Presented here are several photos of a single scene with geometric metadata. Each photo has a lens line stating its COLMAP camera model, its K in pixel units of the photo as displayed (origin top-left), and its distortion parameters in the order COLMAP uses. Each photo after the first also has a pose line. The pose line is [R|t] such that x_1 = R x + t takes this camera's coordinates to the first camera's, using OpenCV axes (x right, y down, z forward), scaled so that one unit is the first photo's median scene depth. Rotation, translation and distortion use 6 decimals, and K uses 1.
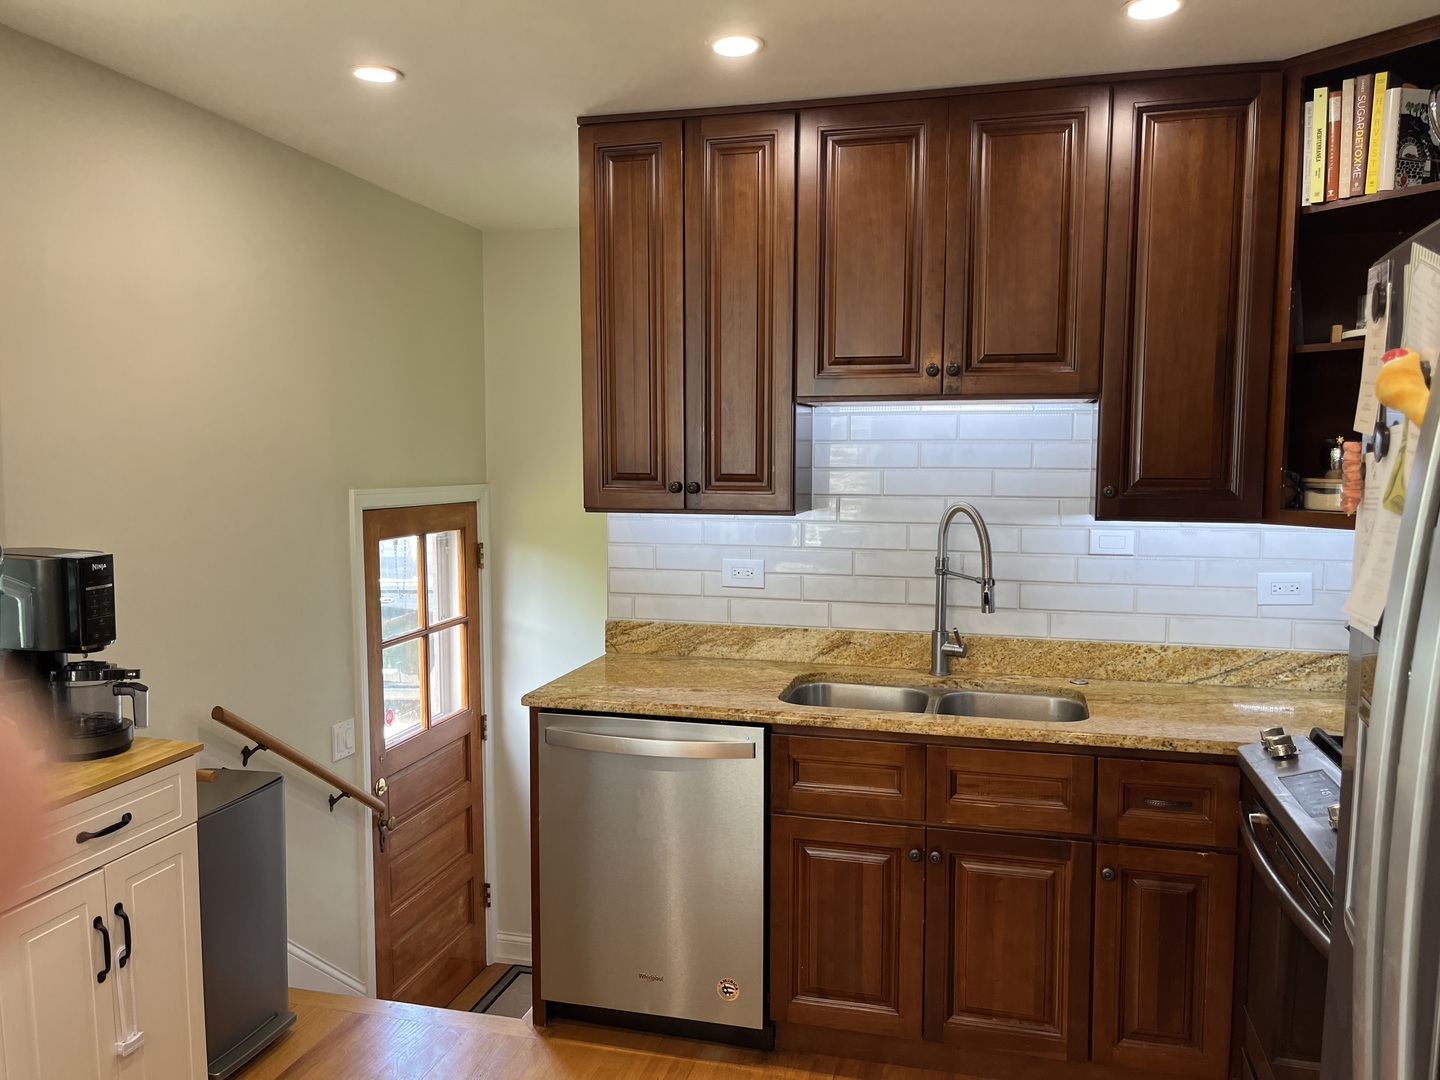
lens RADIAL K [[1096.0, 0, 712.3], [0, 1096.0, 546.9], [0, 0, 1]] dist [0.043930, -0.070890]
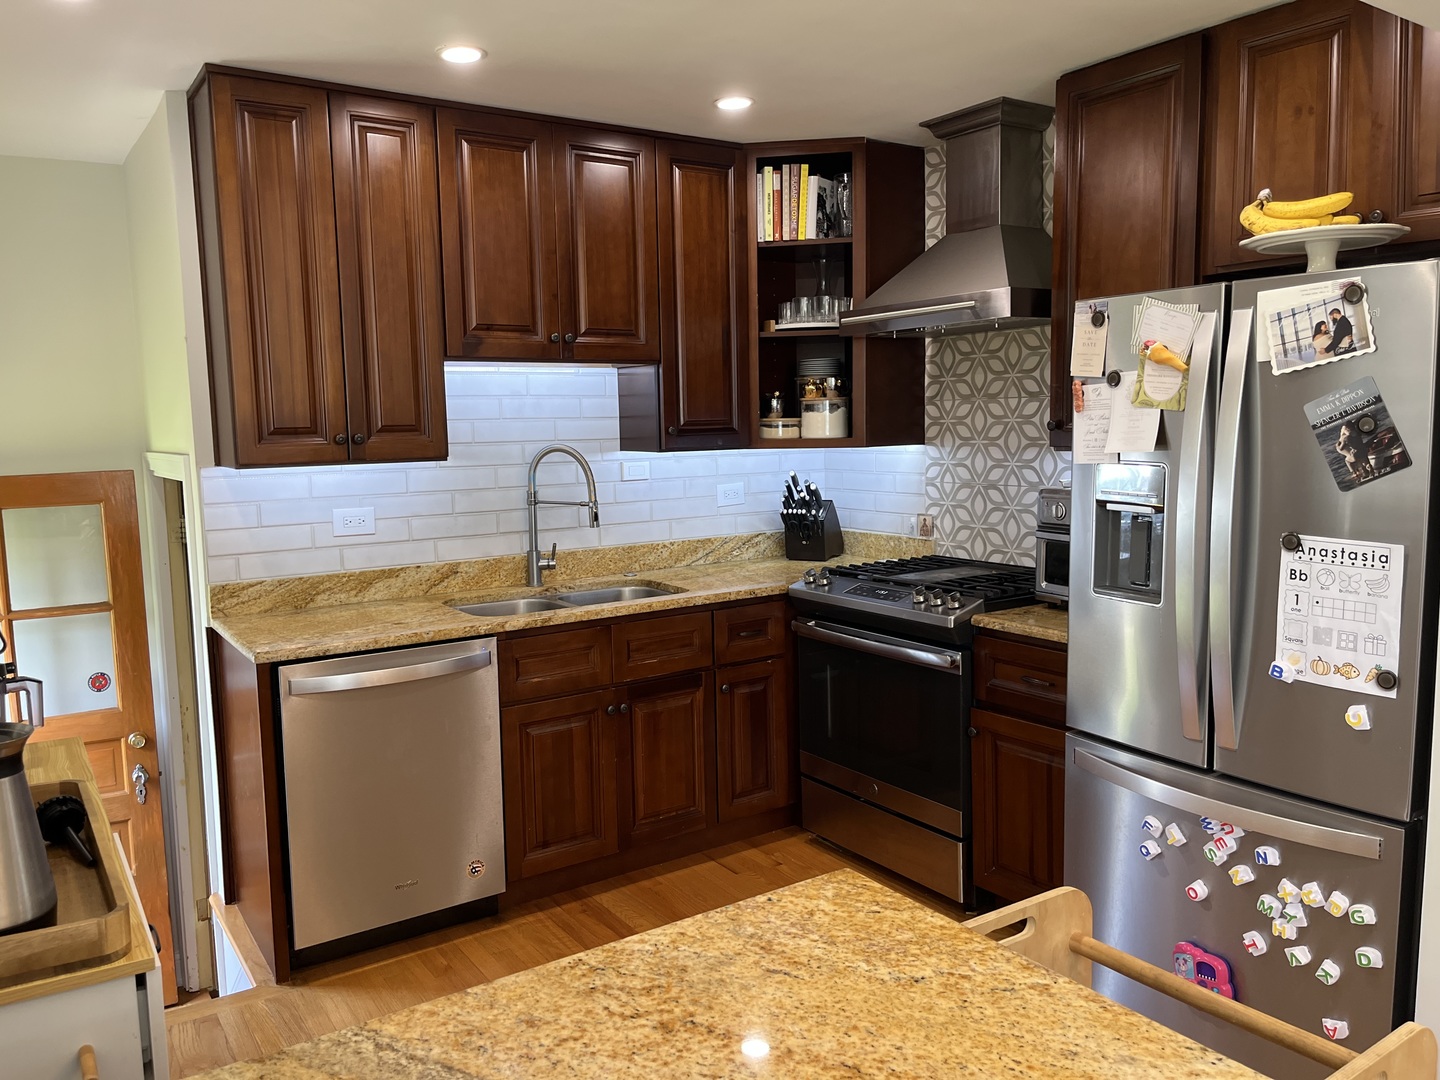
lens RADIAL K [[1096.0, 0, 718.3], [0, 1096.0, 539.7], [0, 0, 1]] dist [0.043930, -0.070890]
pose [[0.652814, -0.100577, 0.750812, -0.613296], [0.088195, 0.994497, 0.056537, 0.013330], [-0.752367, 0.029310, 0.658092, 0.033961]]
